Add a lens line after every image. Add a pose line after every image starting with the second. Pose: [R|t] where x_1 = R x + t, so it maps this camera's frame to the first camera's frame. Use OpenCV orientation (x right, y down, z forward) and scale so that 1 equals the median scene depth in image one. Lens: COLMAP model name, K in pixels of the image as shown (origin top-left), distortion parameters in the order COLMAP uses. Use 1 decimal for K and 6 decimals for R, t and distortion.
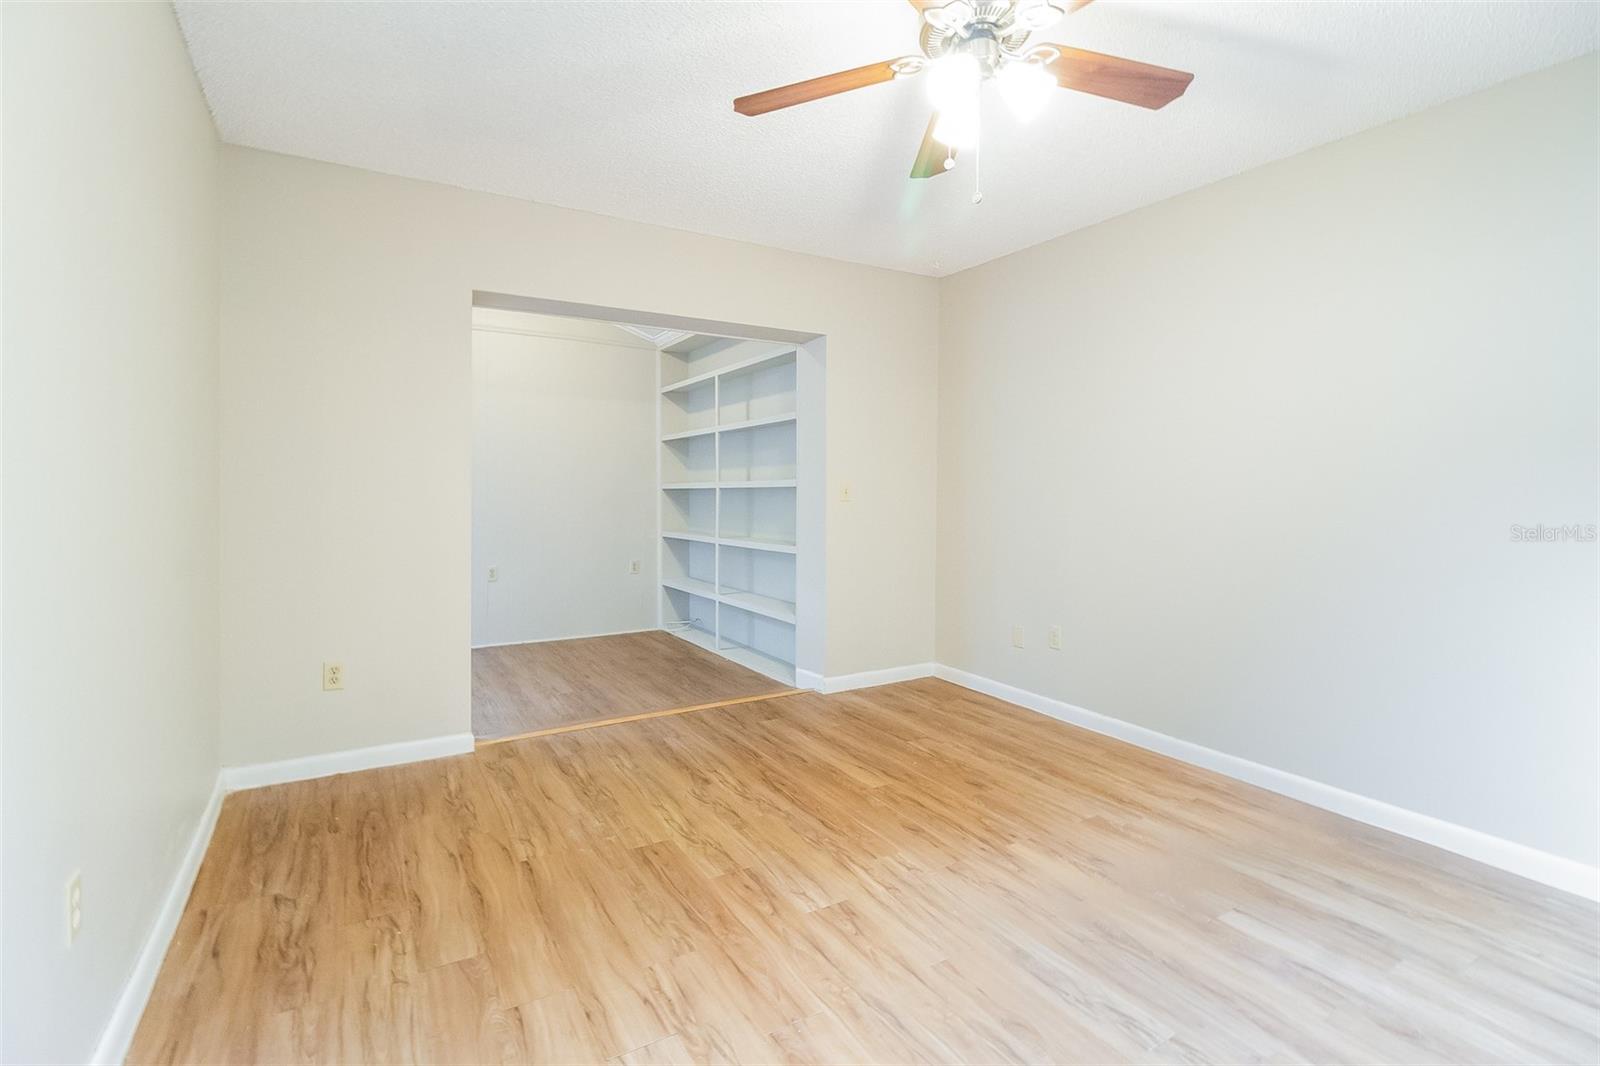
lens RADIAL K [[740.3, 0, 806.2], [0, 740.3, 490.4], [0, 0, 1]] dist [-0.016662, -0.001143]
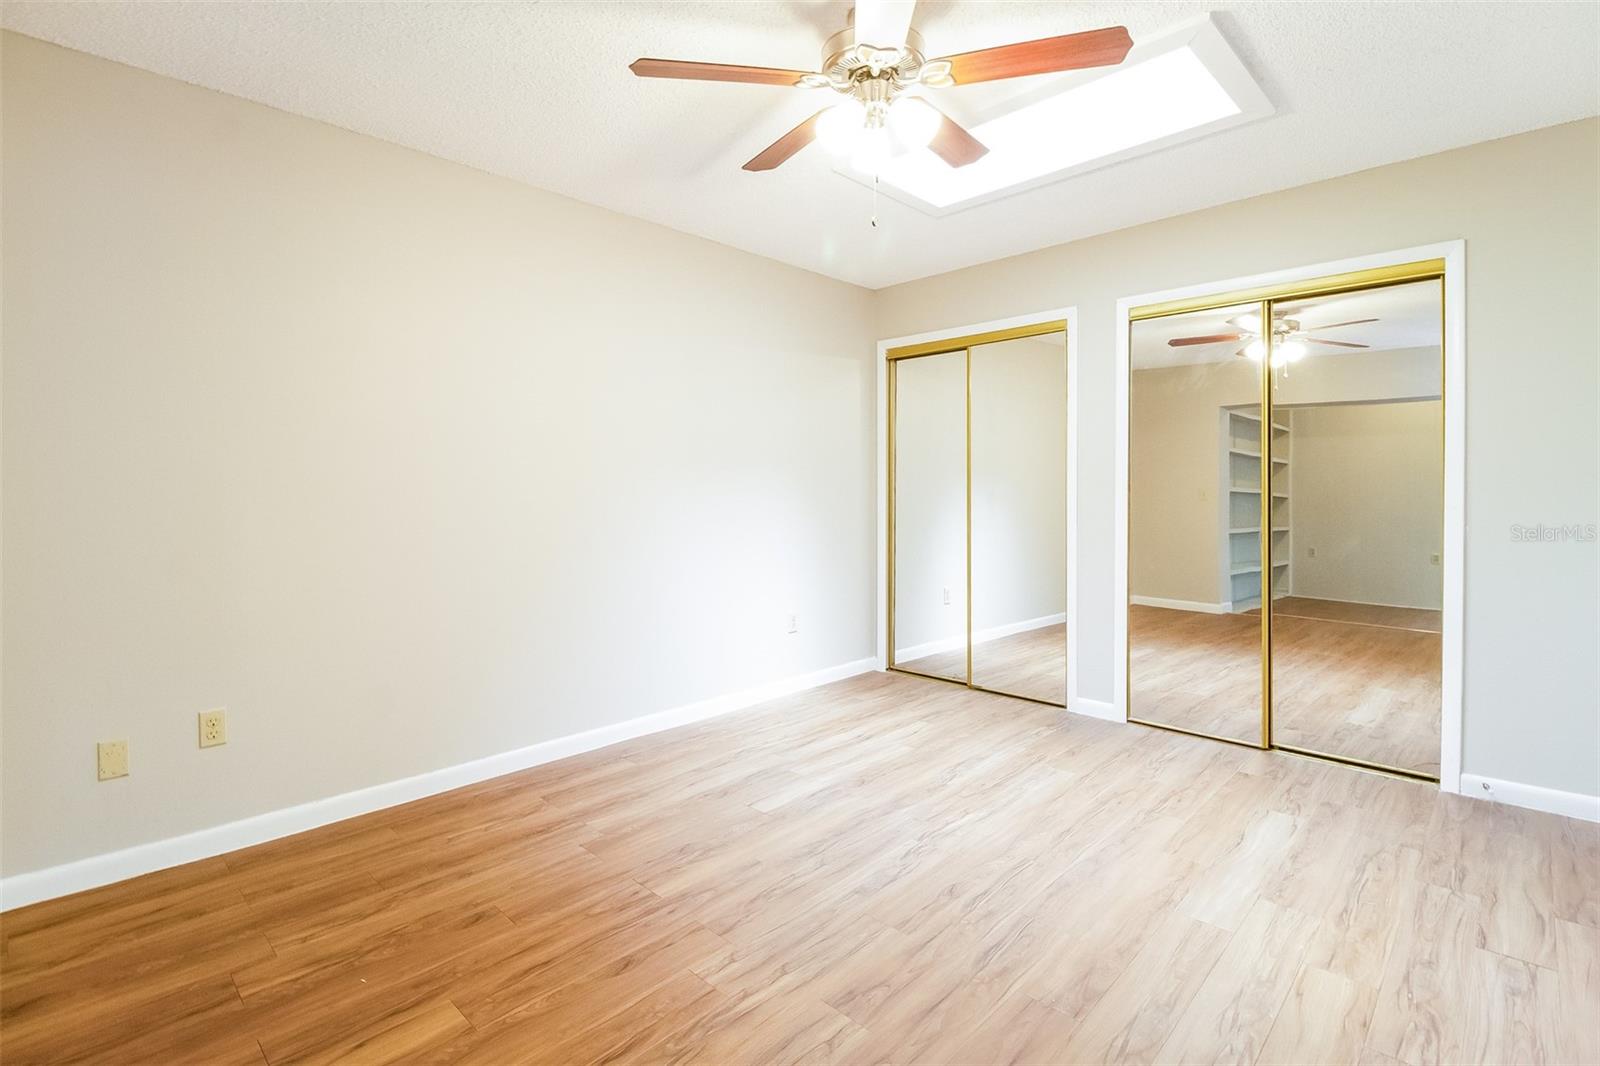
lens RADIAL K [[740.3, 0, 806.1], [0, 740.3, 478.1], [0, 0, 1]] dist [-0.016662, -0.001143]
pose [[-0.254449, 0.004772, 0.967074, -0.566118], [0.012454, 0.999921, -0.001658, -0.007674], [-0.967006, 0.011622, -0.254488, 0.968285]]
